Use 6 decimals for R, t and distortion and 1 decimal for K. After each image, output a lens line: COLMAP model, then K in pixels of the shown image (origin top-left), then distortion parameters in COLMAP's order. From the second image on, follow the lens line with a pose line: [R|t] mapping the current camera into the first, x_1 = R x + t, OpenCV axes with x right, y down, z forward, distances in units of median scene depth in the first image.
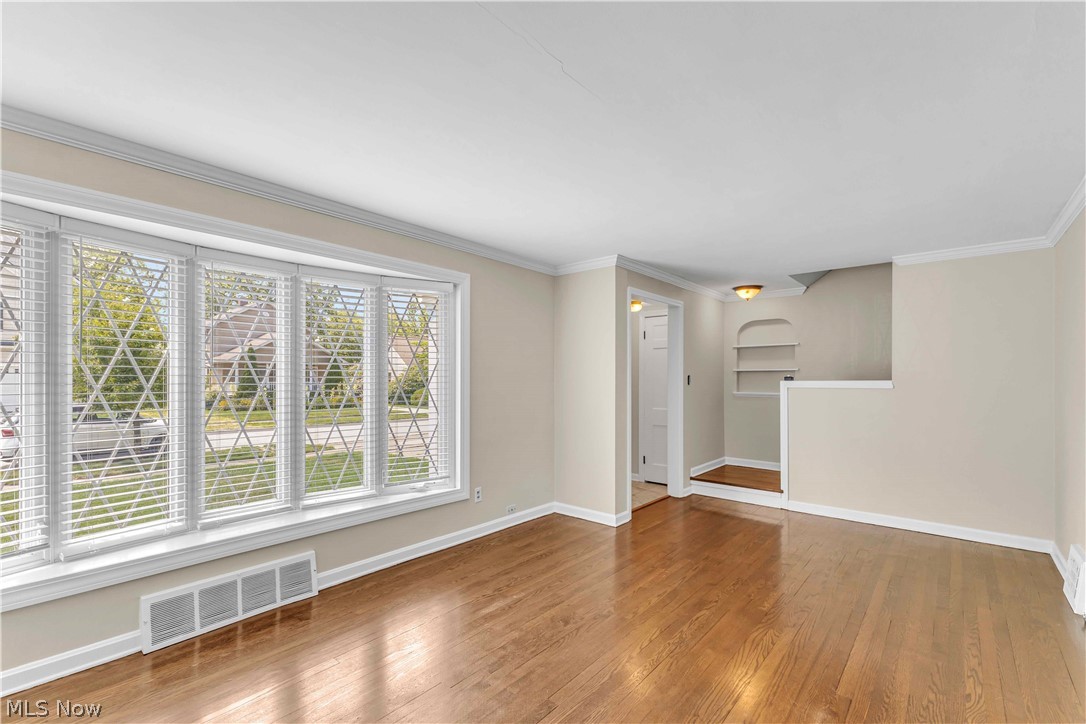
lens RADIAL K [[475.9, 0, 543.7], [0, 475.9, 375.2], [0, 0, 1]] dist [0.000975, 0.000033]
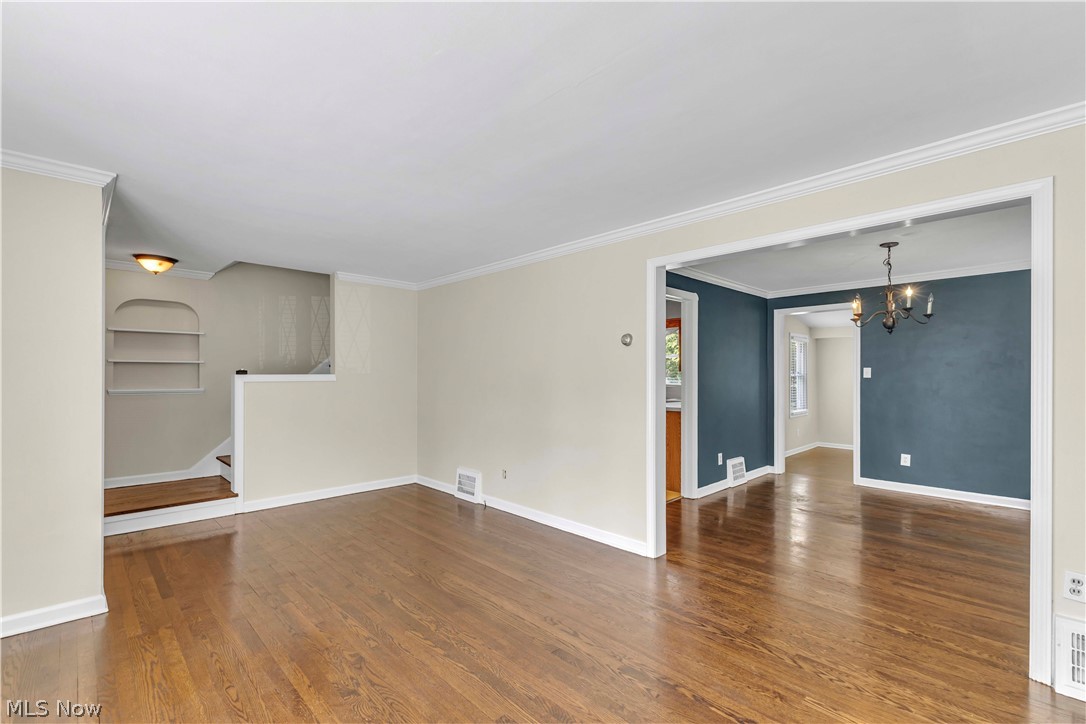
lens RADIAL K [[475.9, 0, 543.7], [0, 475.9, 375.2], [0, 0, 1]] dist [0.000975, 0.000033]
pose [[0.087053, -0.008220, 0.996170, -0.398611], [-0.010851, 0.999899, 0.009199, -0.002854], [-0.996145, -0.011610, 0.086955, 0.362980]]
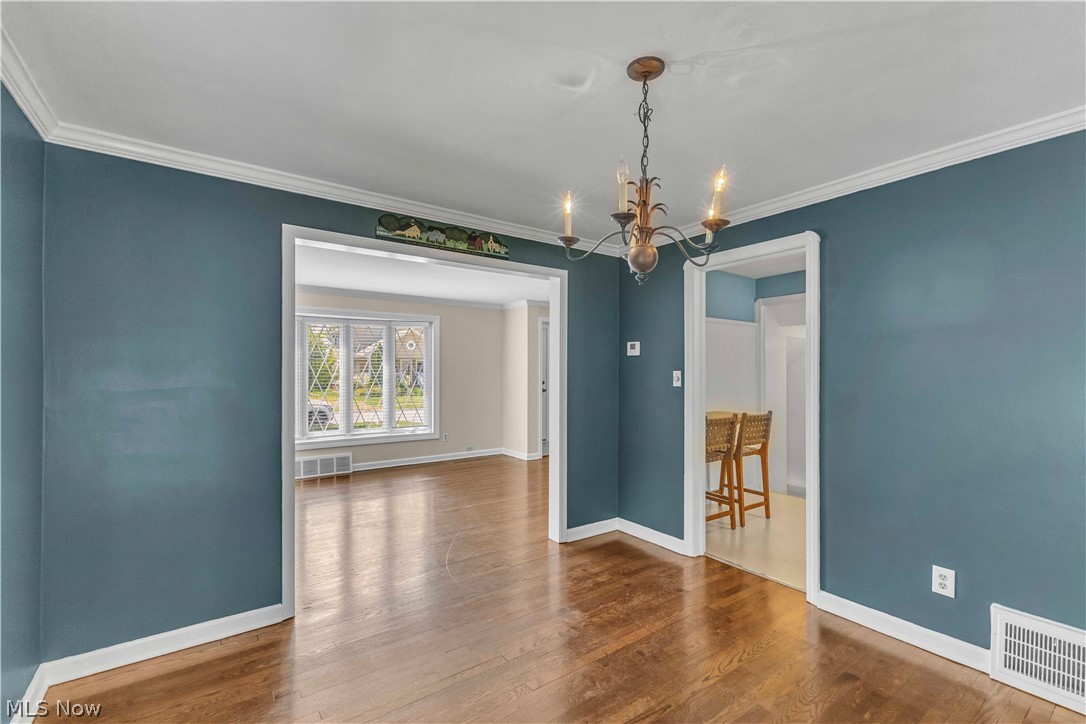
lens RADIAL K [[472.1, 0, 543.0], [0, 472.1, 362.0], [0, 0, 1]] dist [0.001585, 0.000137]
pose [[0.970742, -0.006835, -0.240029, 0.587040], [0.004909, 0.999951, -0.008621, -0.014892], [0.240076, 0.007191, 0.970727, -0.589262]]
